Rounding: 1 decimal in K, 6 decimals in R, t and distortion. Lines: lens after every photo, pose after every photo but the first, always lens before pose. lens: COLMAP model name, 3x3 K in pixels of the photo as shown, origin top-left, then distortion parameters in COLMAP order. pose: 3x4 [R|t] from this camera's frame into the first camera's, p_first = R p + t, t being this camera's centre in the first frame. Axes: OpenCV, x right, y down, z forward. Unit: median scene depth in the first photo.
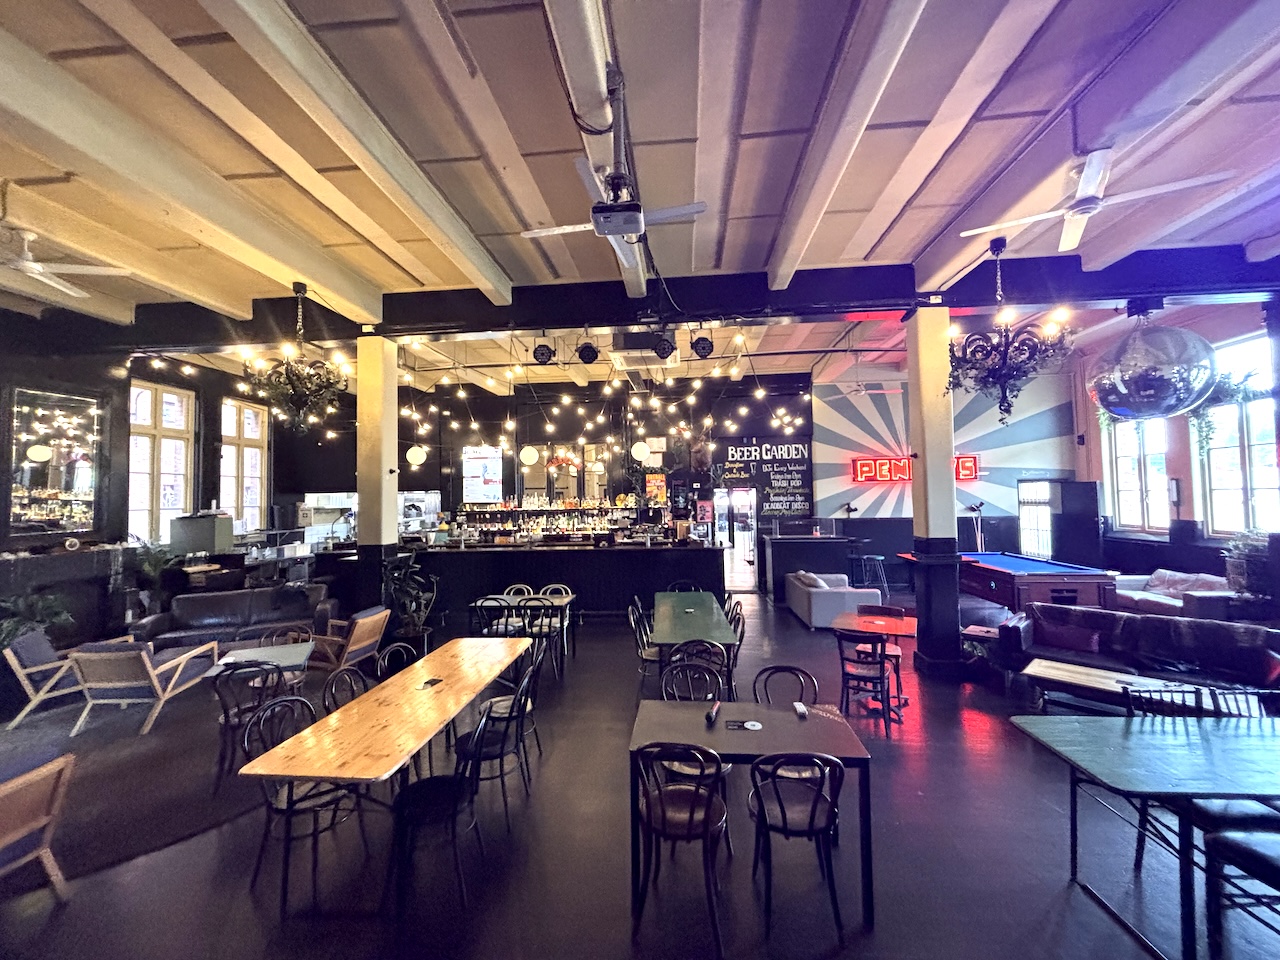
lens RADIAL K [[514.6, 0, 639.6], [0, 514.6, 477.5], [0, 0, 1]] dist [0.001239, 0.000013]
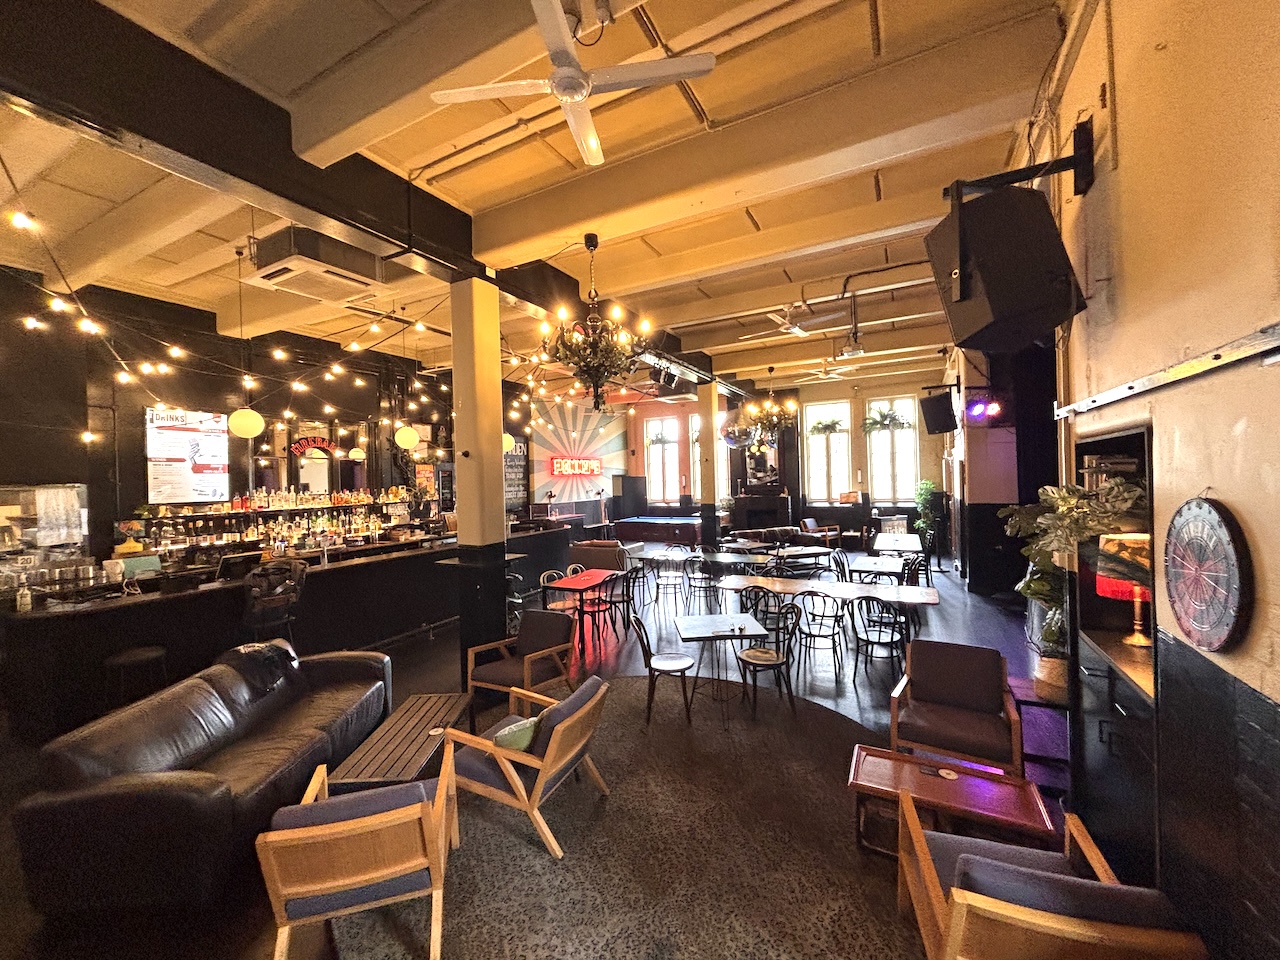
lens RADIAL K [[514.6, 0, 640.5], [0, 514.6, 480.1], [0, 0, 1]] dist [0.001239, 0.000013]
pose [[0.383229, 0.003085, 0.923648, -0.683159], [-0.011767, 0.999930, 0.001543, 0.015678], [-0.923578, -0.011460, 0.383238, 0.280495]]
